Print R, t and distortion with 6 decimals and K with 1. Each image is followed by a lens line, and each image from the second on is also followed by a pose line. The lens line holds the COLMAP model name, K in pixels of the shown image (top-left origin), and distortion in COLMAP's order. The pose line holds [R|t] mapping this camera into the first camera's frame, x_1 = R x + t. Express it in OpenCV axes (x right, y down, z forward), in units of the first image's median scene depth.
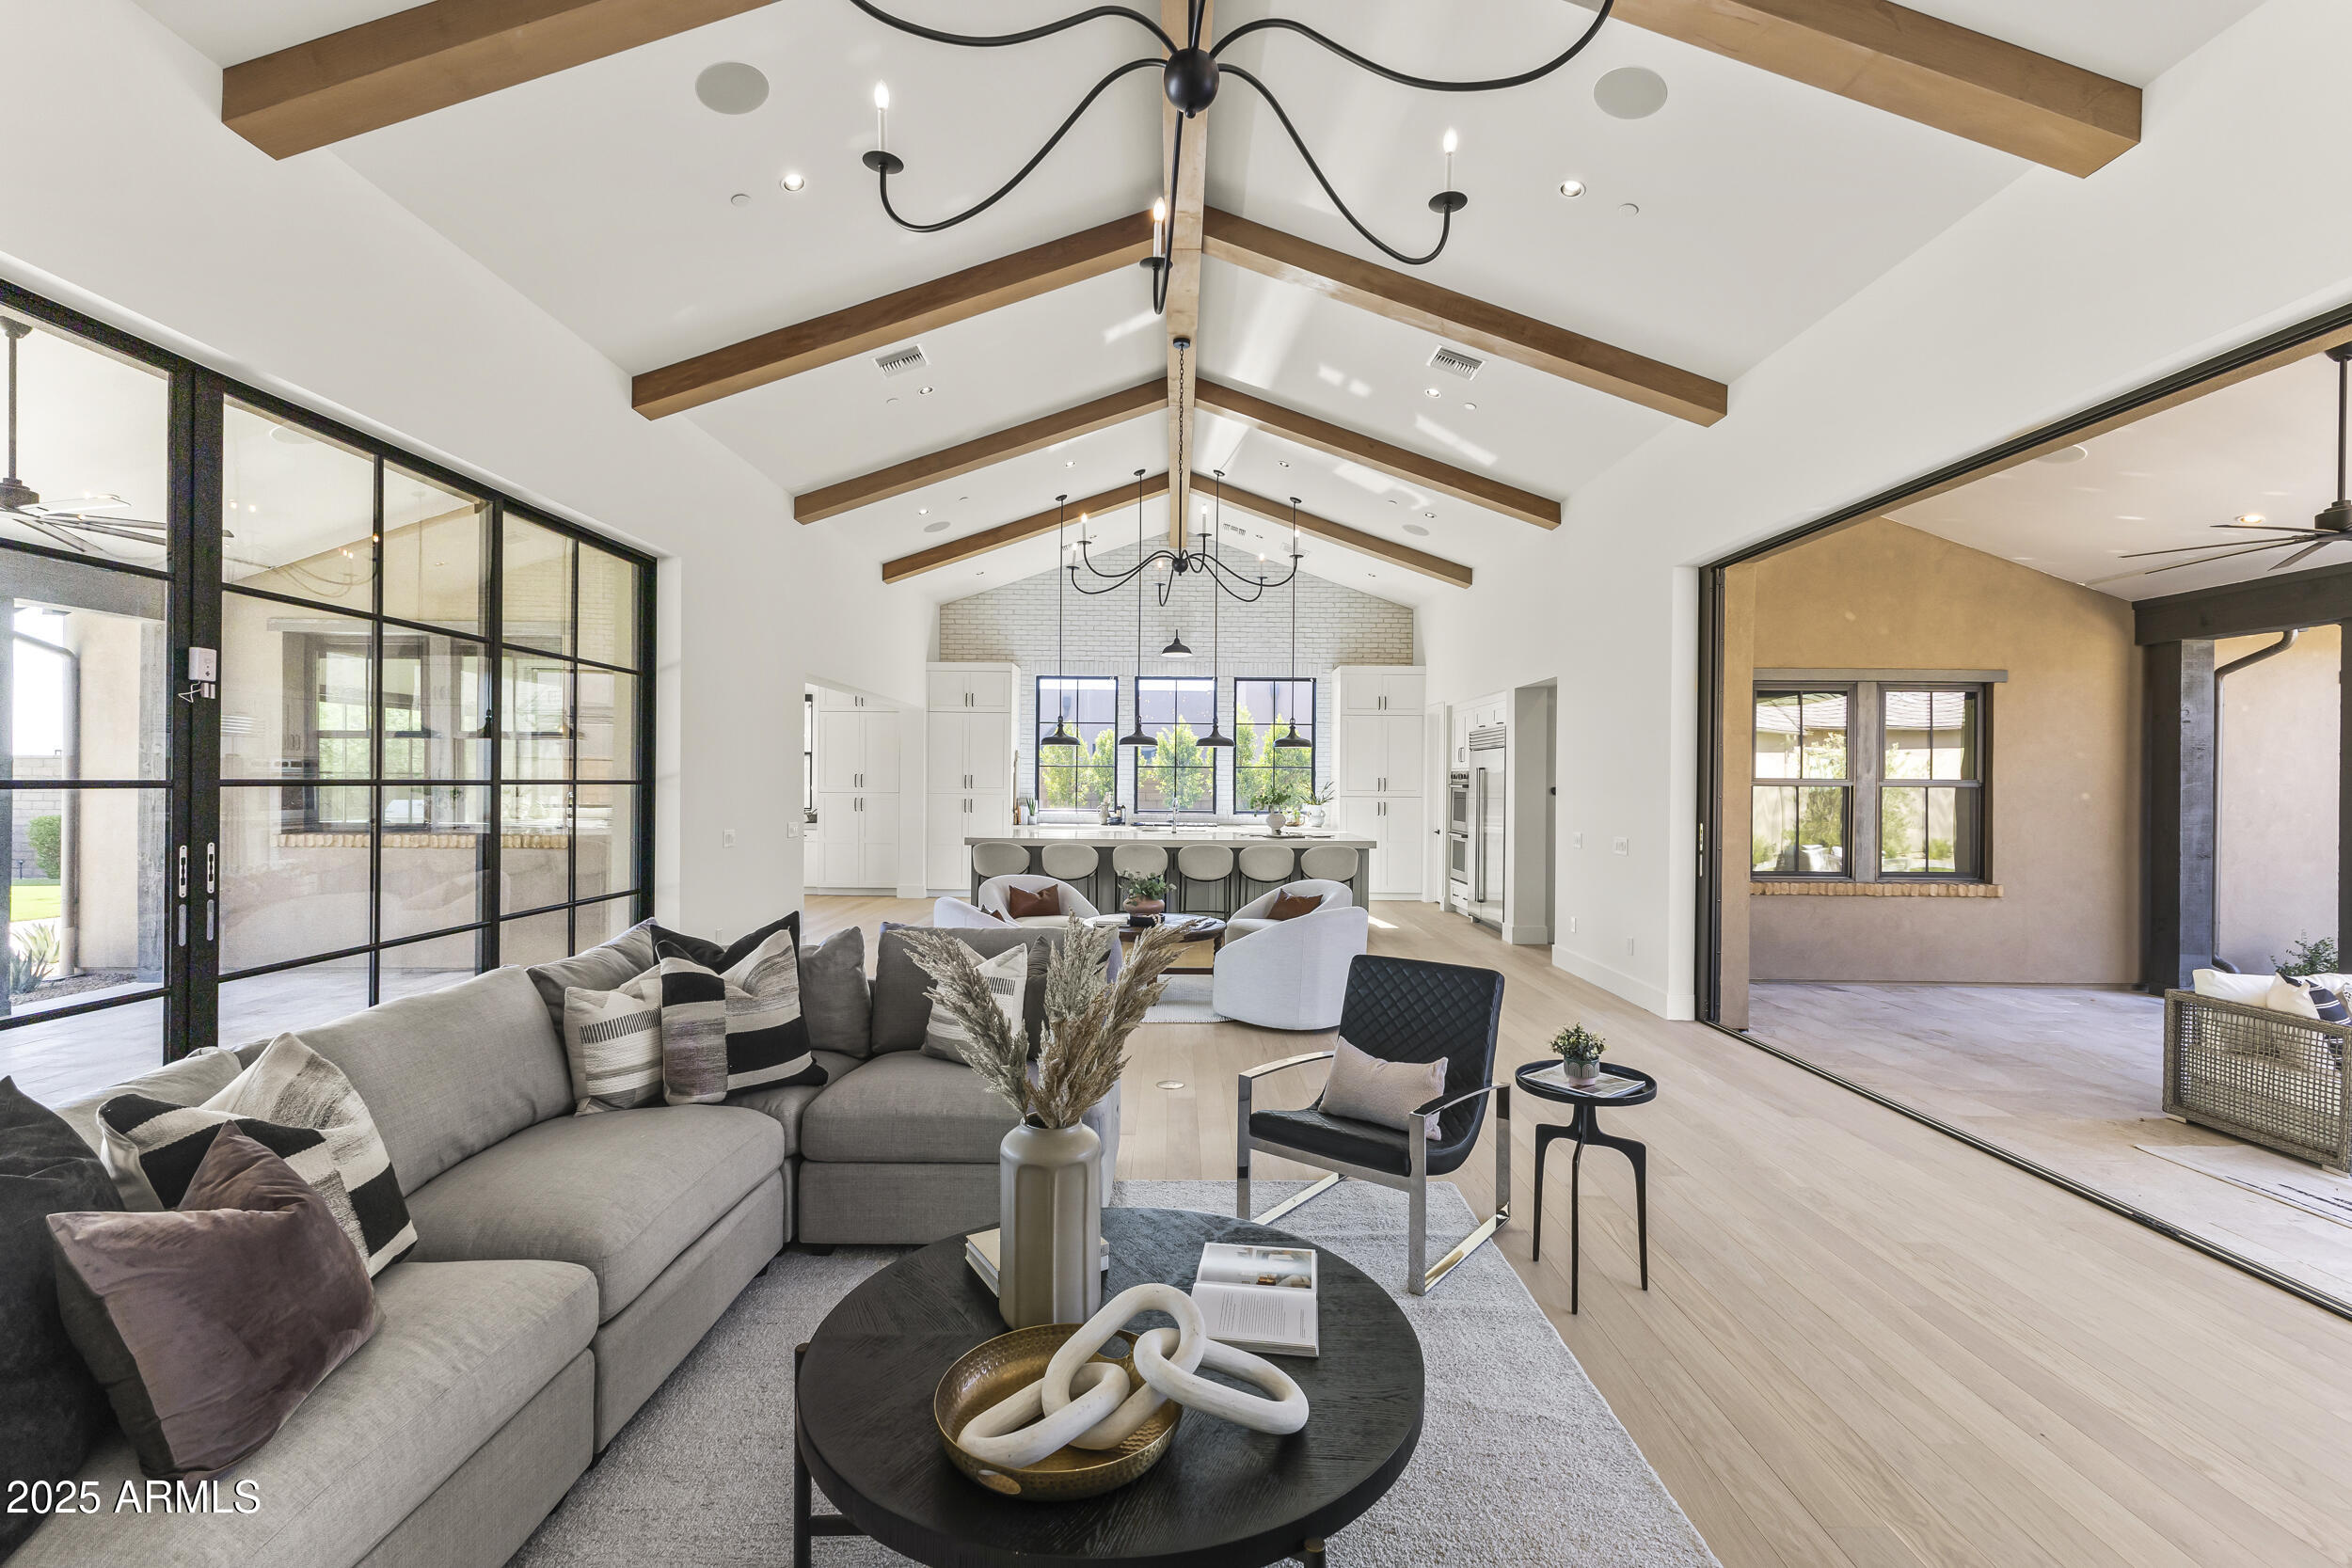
lens RADIAL K [[1018.2, 0, 1176.0], [0, 1018.2, 784.0], [0, 0, 1]] dist [0.008789, -0.000652]
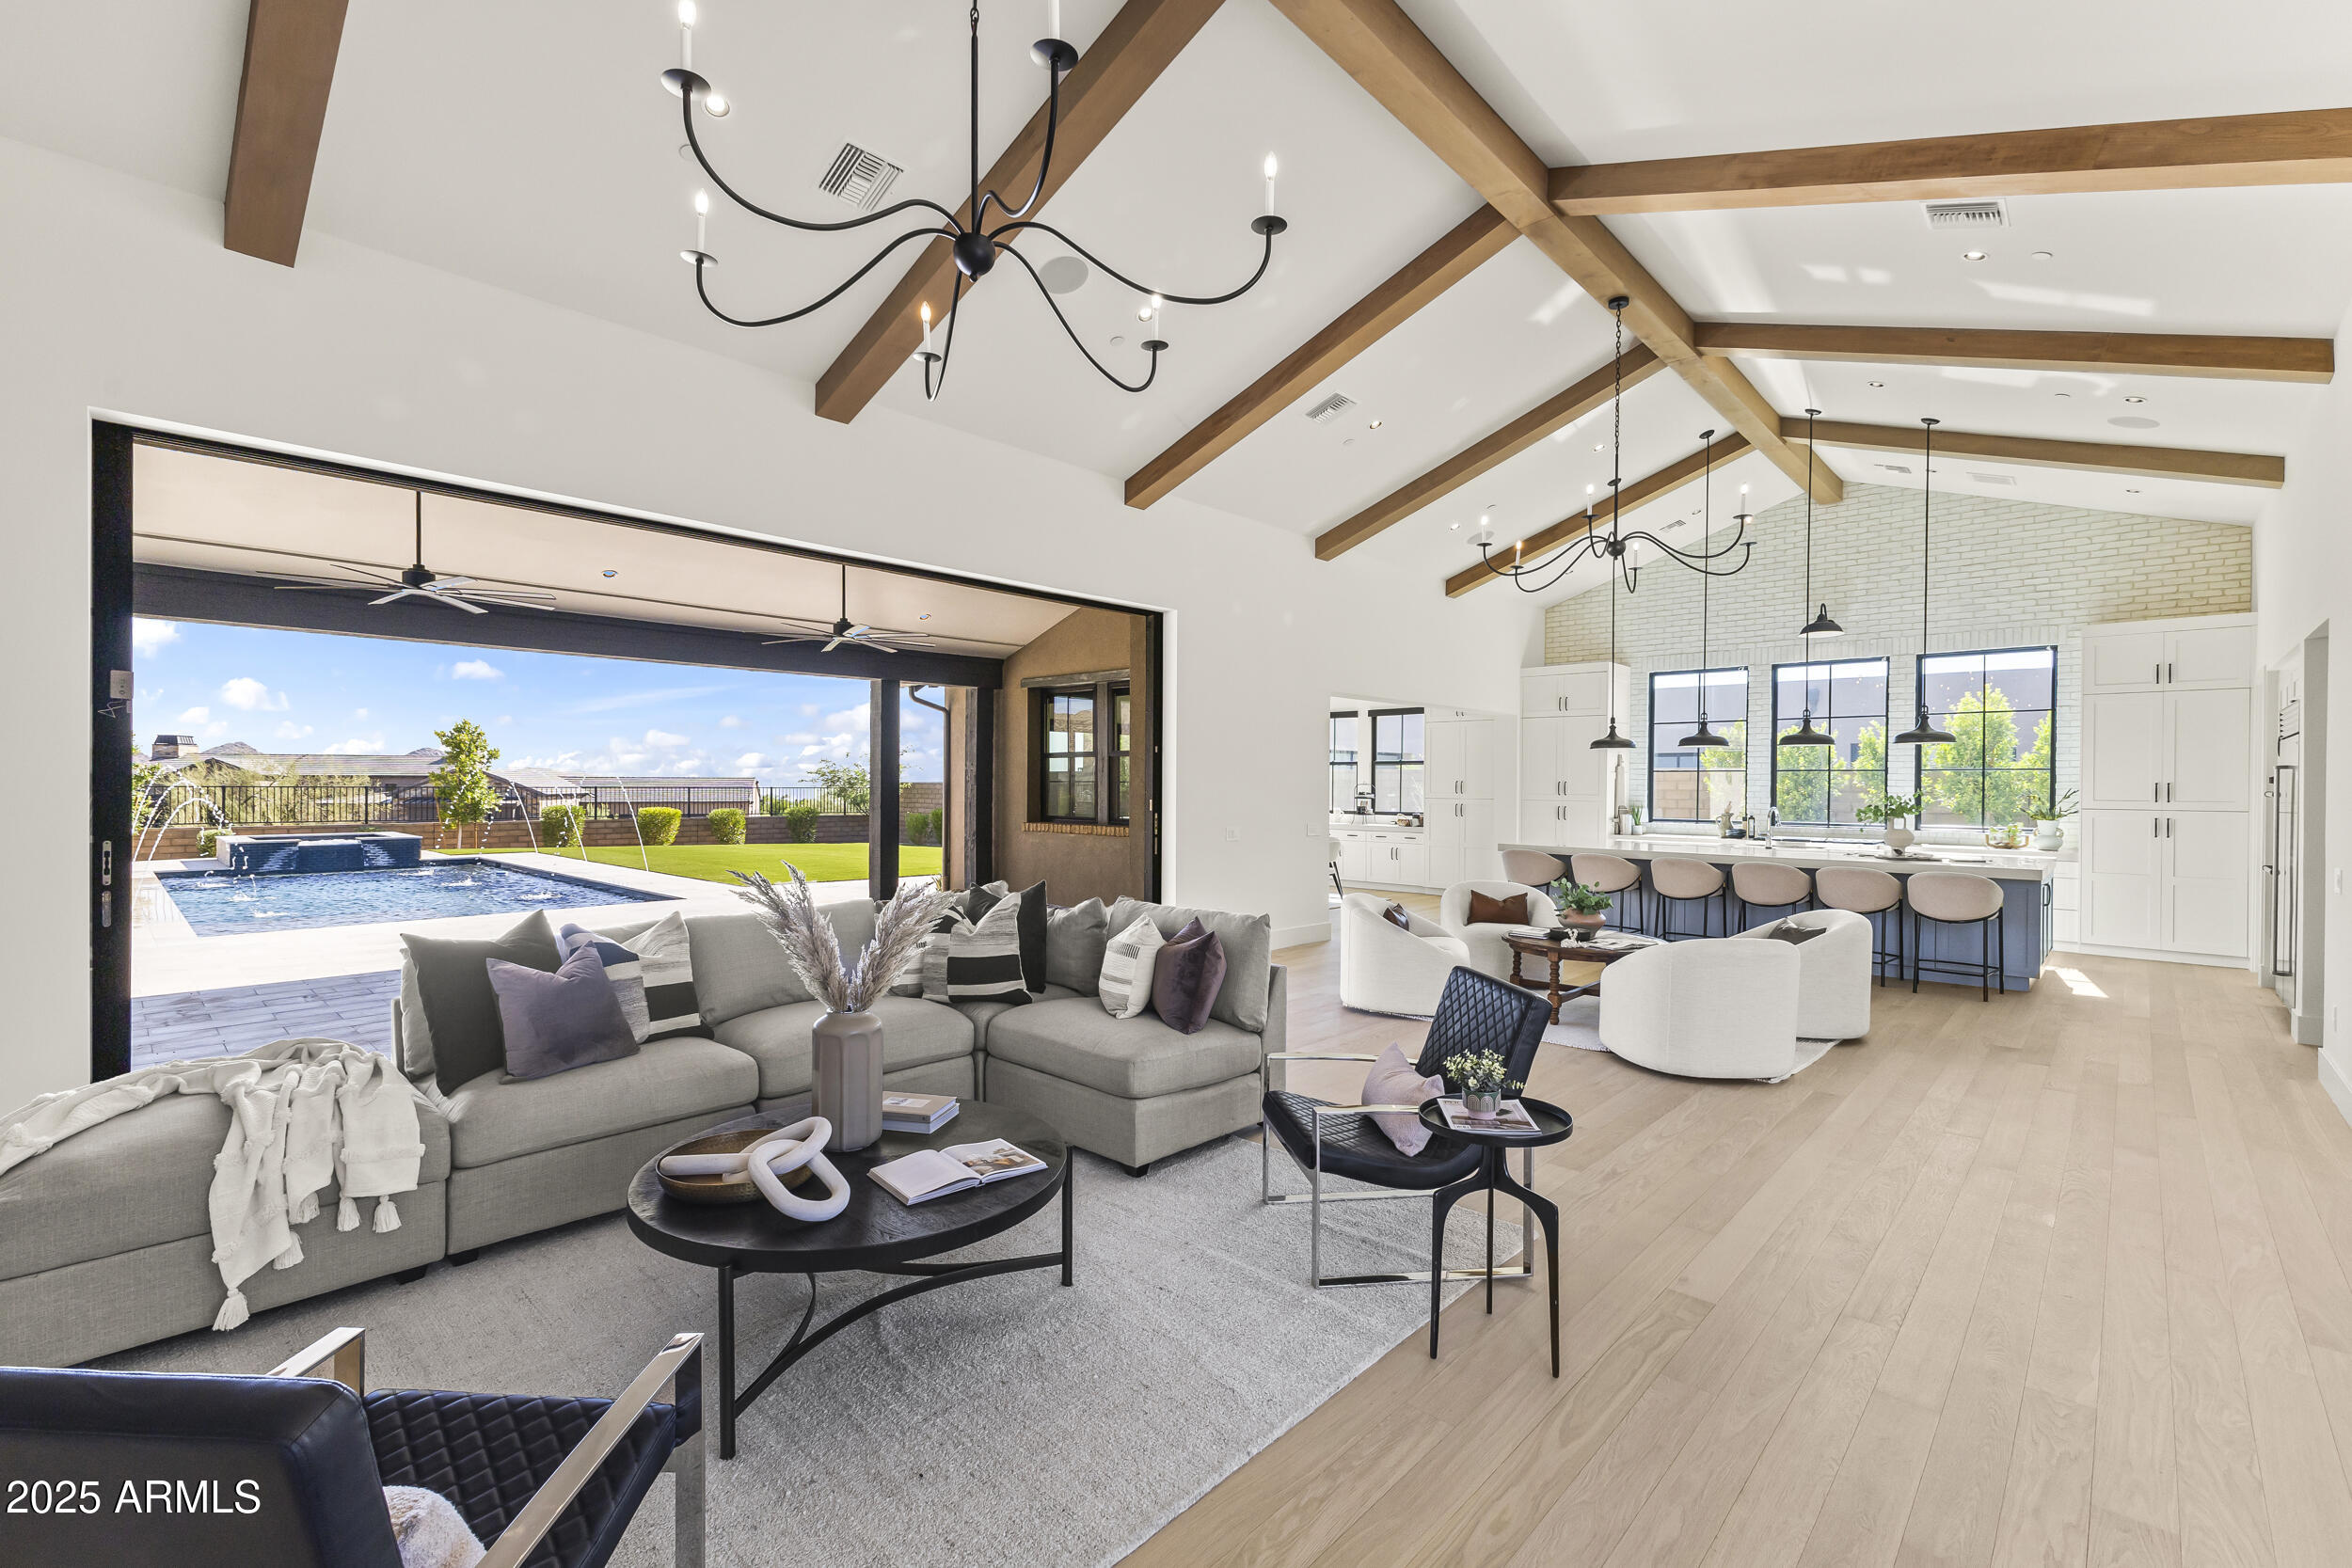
lens RADIAL K [[1022.2, 0, 1167.3], [0, 1022.2, 789.4], [0, 0, 1]] dist [0.008953, -0.000312]
pose [[0.725833, 0.000841, -0.687870, 0.292777], [-0.002686, 0.999995, -0.001612, 0.002172], [0.687865, 0.003018, 0.725832, 0.053851]]
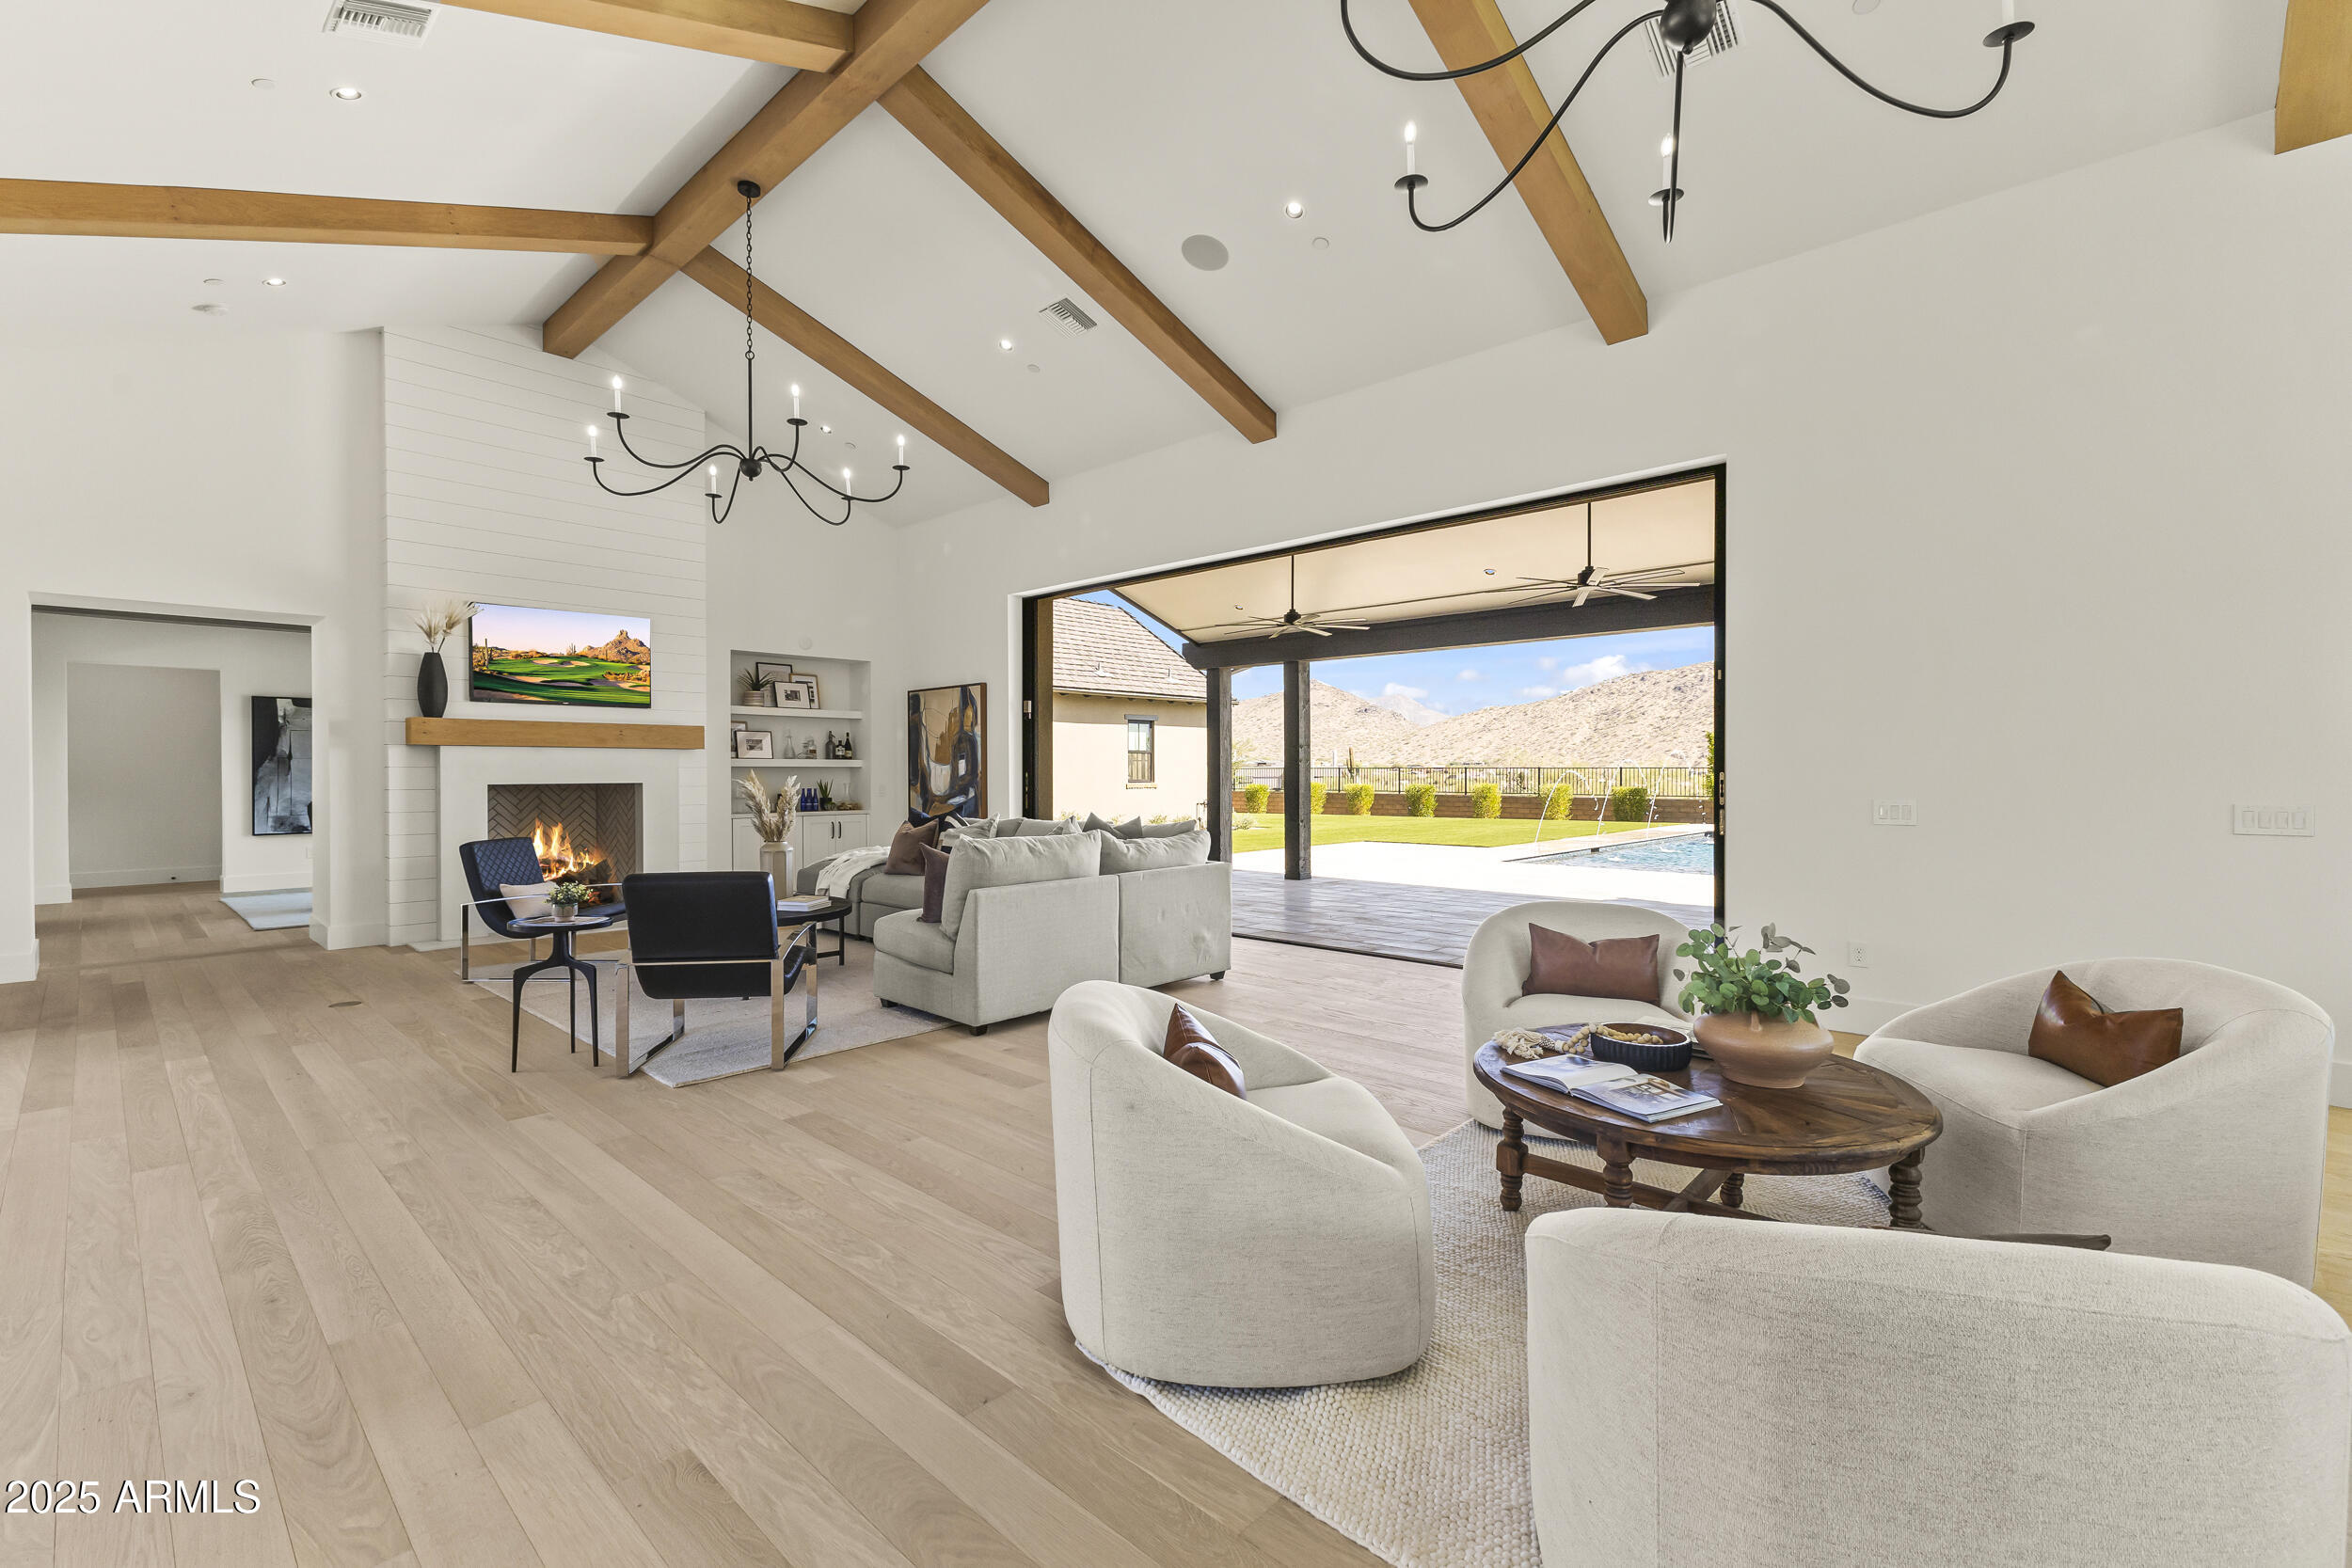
lens RADIAL K [[1014.1, 0, 1173.1], [0, 1014.1, 770.8], [0, 0, 1]] dist [0.008607, -0.000268]
pose [[-0.686112, -0.007101, -0.727461, 0.310032], [-0.007154, 0.999970, -0.003013, 0.027348], [0.727460, 0.003137, -0.686143, 0.958493]]
